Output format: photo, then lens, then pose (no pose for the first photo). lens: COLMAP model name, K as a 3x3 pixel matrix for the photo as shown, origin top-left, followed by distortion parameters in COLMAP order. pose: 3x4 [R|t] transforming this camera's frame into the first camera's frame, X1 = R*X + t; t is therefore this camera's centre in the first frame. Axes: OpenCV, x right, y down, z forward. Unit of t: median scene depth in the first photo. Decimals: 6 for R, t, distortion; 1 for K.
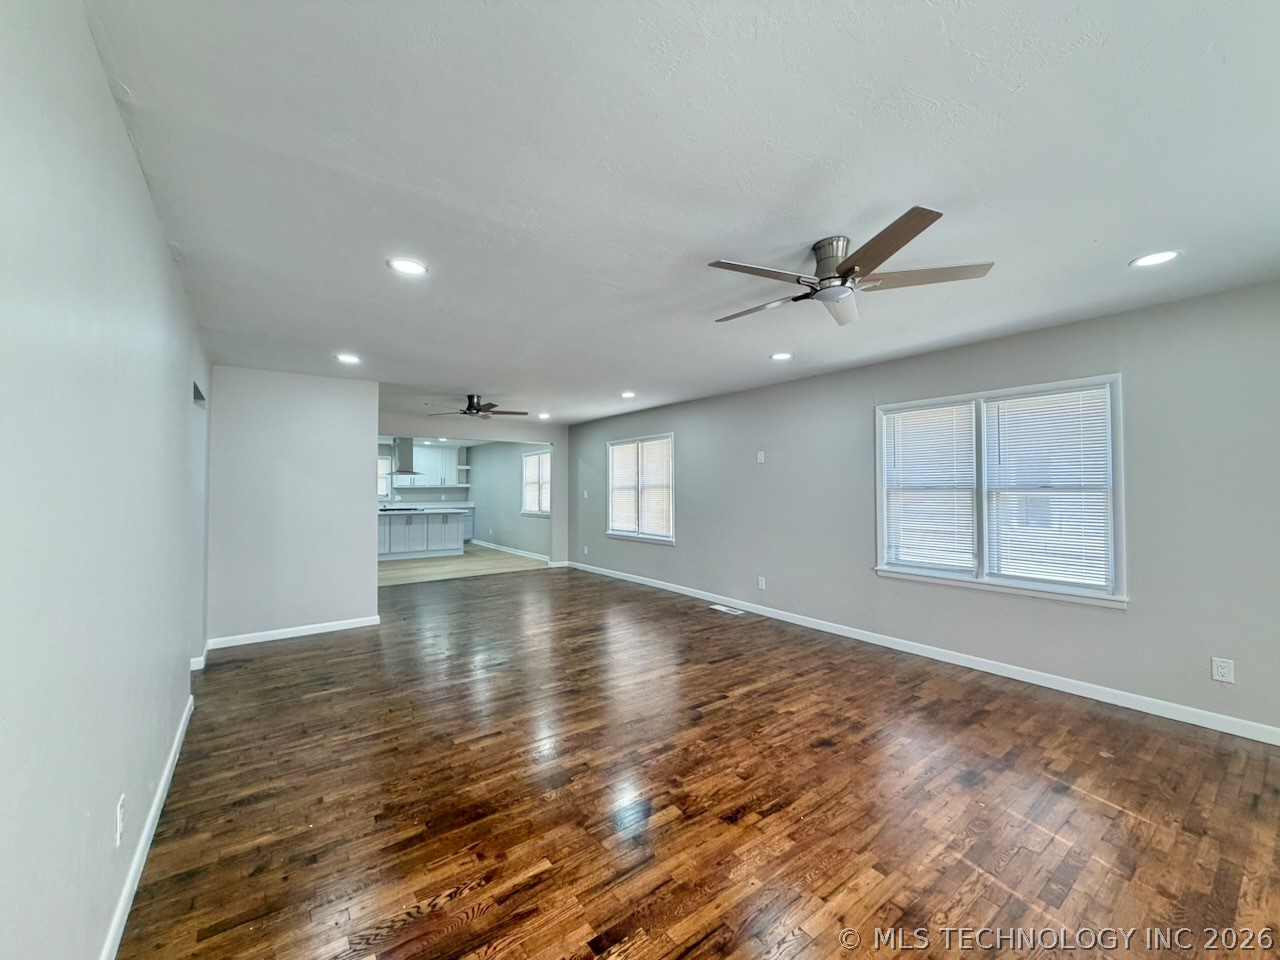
lens RADIAL K [[509.0, 0, 637.8], [0, 509.0, 479.4], [0, 0, 1]] dist [0.000405, 0.000057]
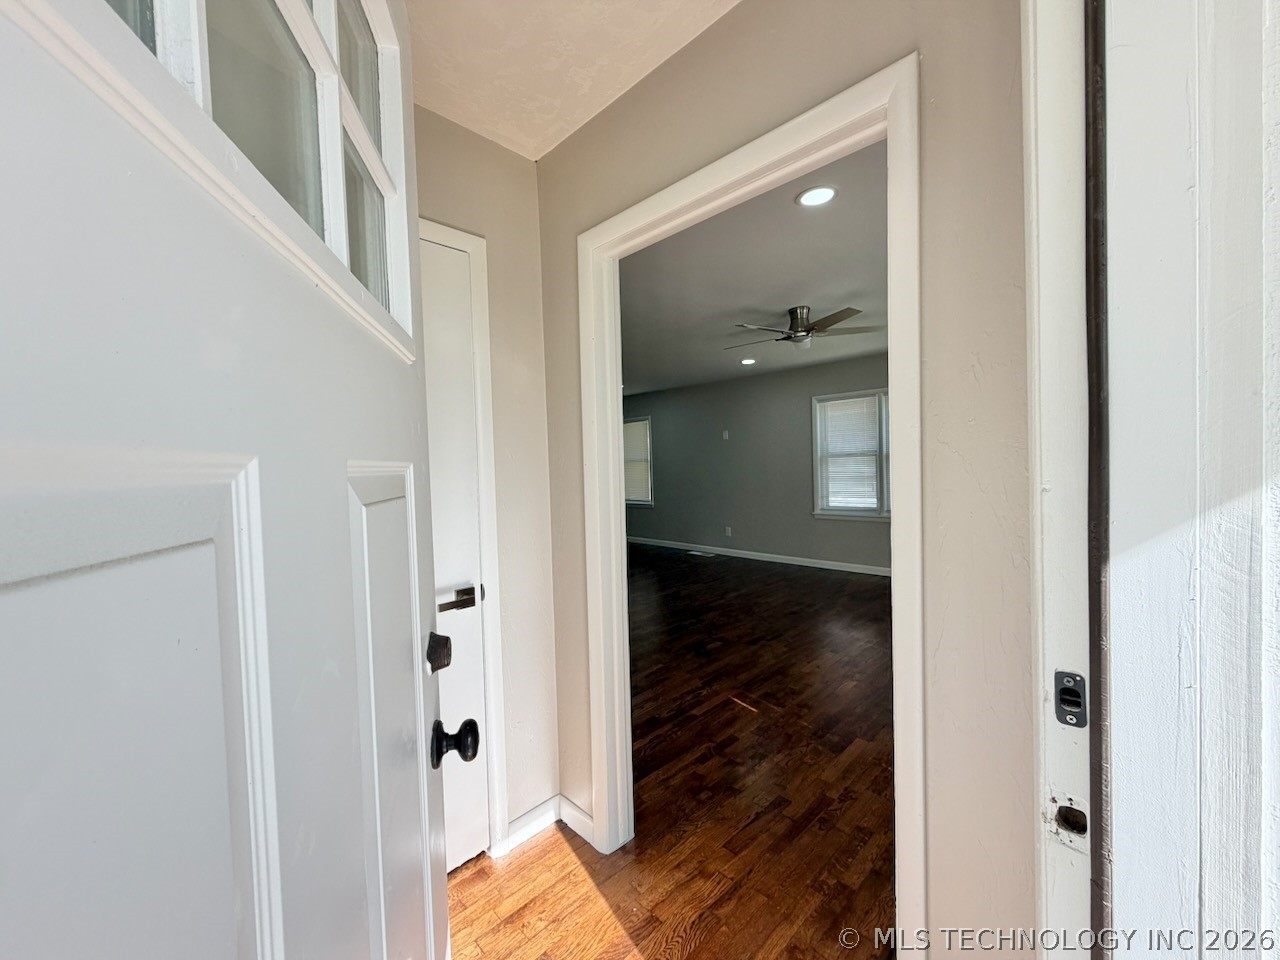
lens RADIAL K [[509.0, 0, 637.8], [0, 509.0, 479.4], [0, 0, 1]] dist [0.000405, 0.000057]
pose [[0.989037, -0.032764, 0.143985, -0.178143], [0.026509, 0.998629, 0.045146, 0.004825], [-0.145266, -0.040834, 0.988550, -0.265952]]
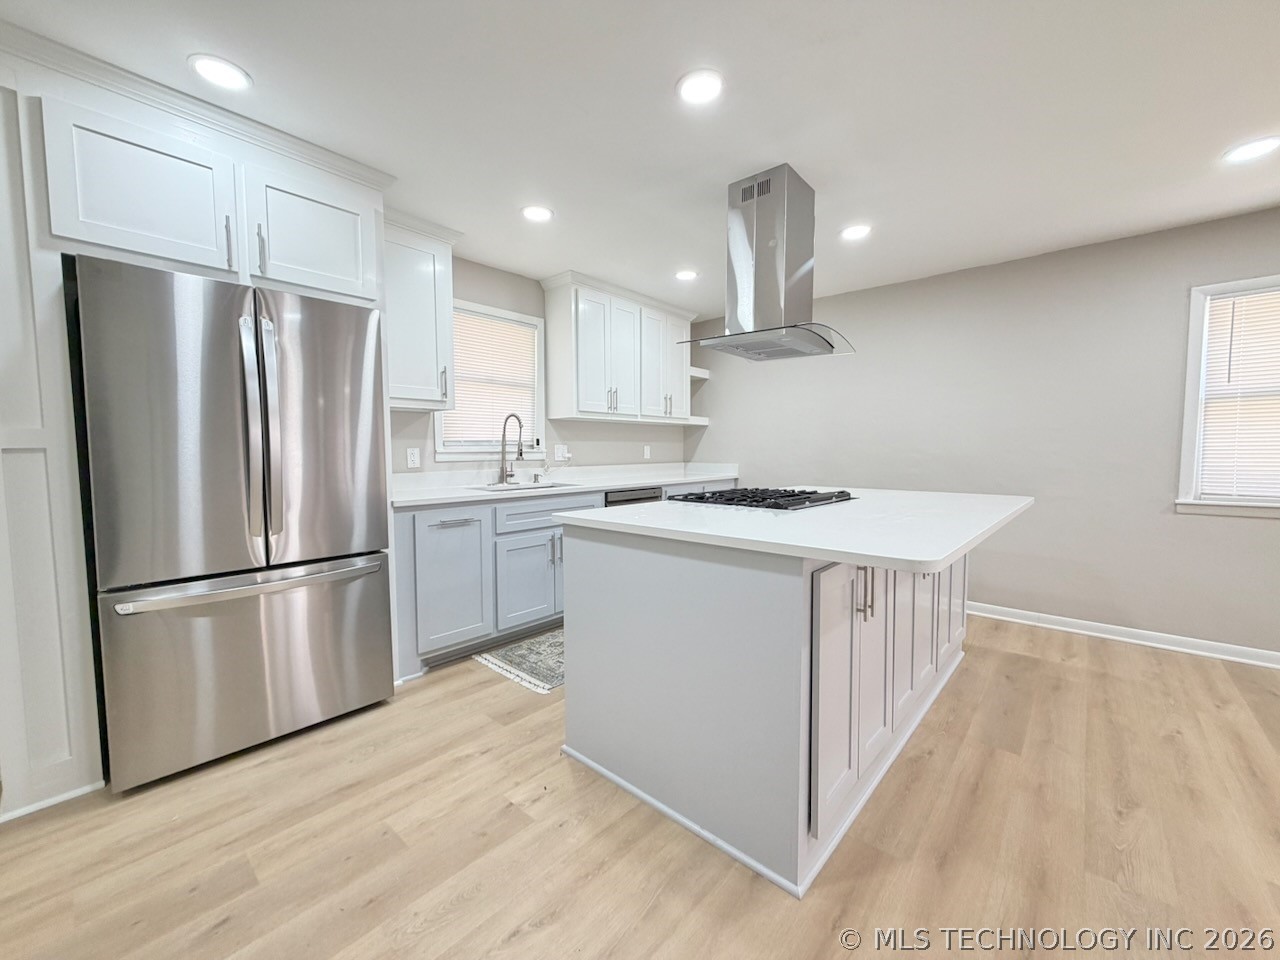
lens RADIAL K [[509.0, 0, 637.8], [0, 509.0, 479.4], [0, 0, 1]] dist [0.000405, 0.000057]
pose [[0.981569, -0.008443, 0.190921, -1.151186], [-0.005618, 0.997317, 0.072989, 0.071296], [-0.191025, -0.072716, 0.978888, 1.579871]]
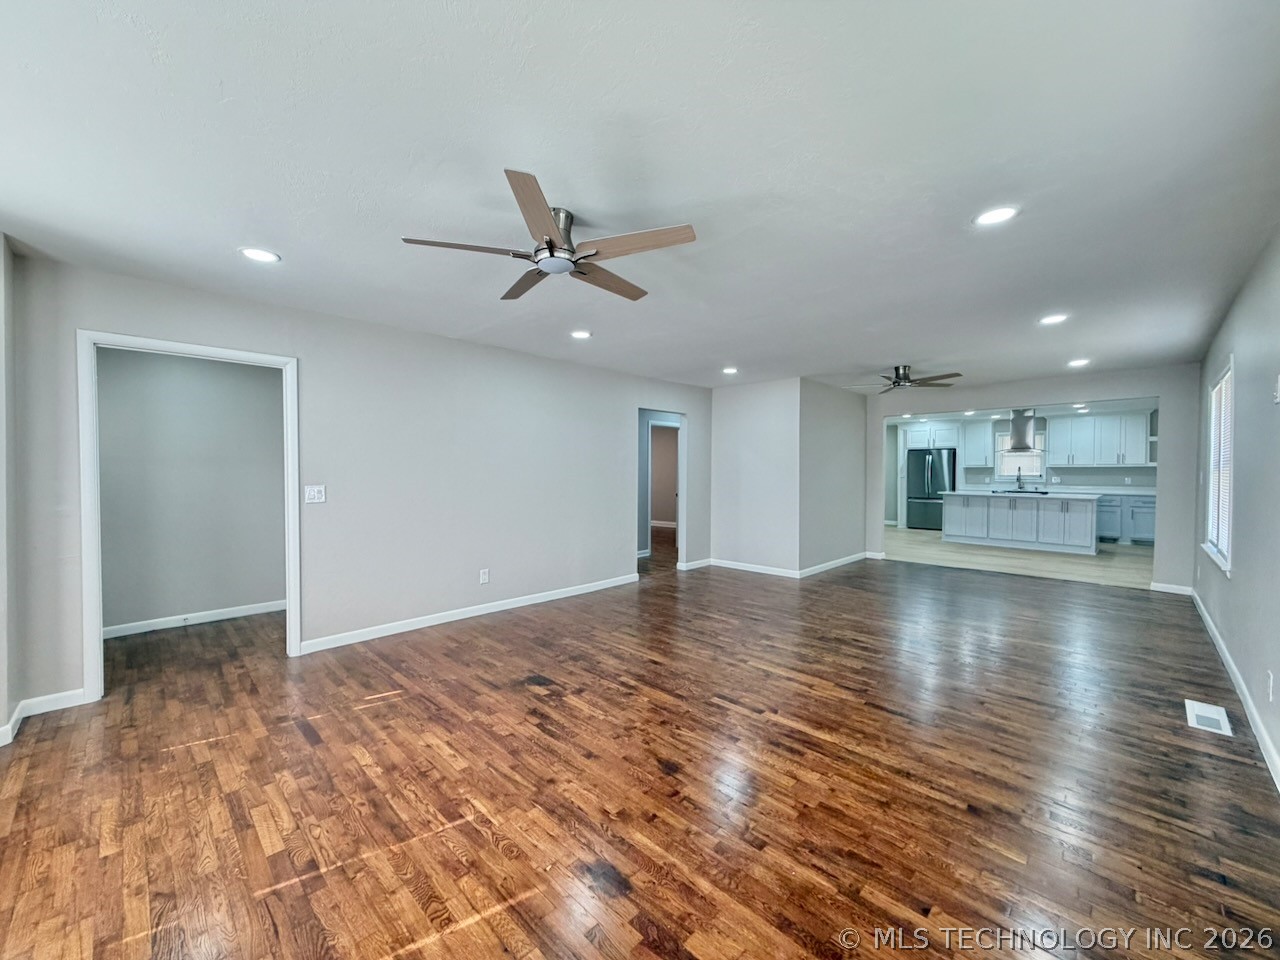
lens RADIAL K [[509.0, 0, 637.8], [0, 509.0, 479.4], [0, 0, 1]] dist [0.000405, 0.000057]
pose [[0.153535, 0.021735, -0.987904, 0.614027], [0.014224, 0.999606, 0.024203, 0.013874], [0.988041, -0.017768, 0.153166, 0.435067]]
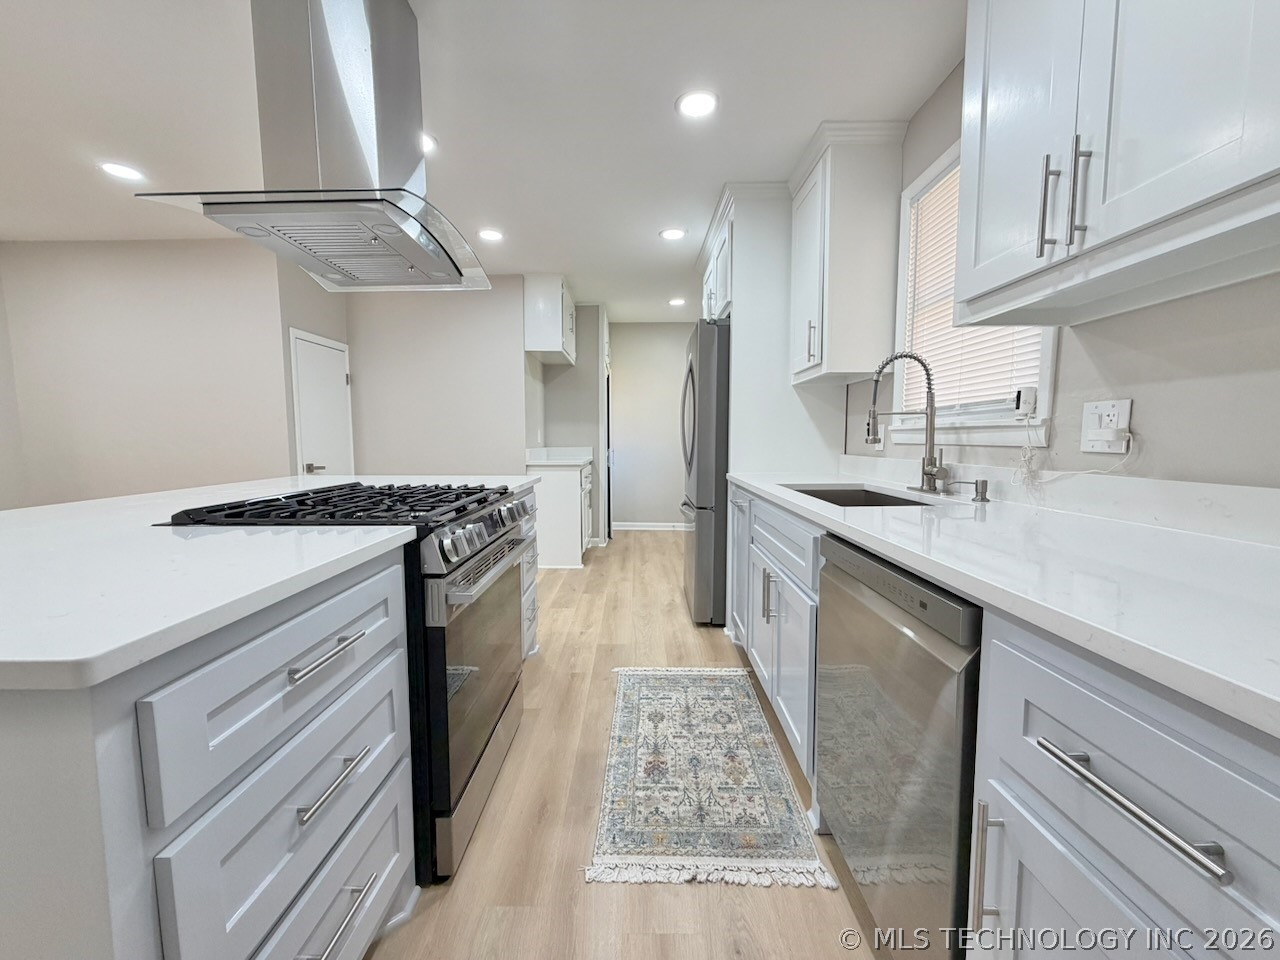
lens RADIAL K [[509.0, 0, 637.8], [0, 509.0, 479.4], [0, 0, 1]] dist [0.000405, 0.000057]
pose [[-0.605658, 0.074179, -0.792260, -0.780009], [0.021688, 0.996814, 0.076752, 0.089432], [0.795429, 0.029303, -0.605337, 2.371163]]
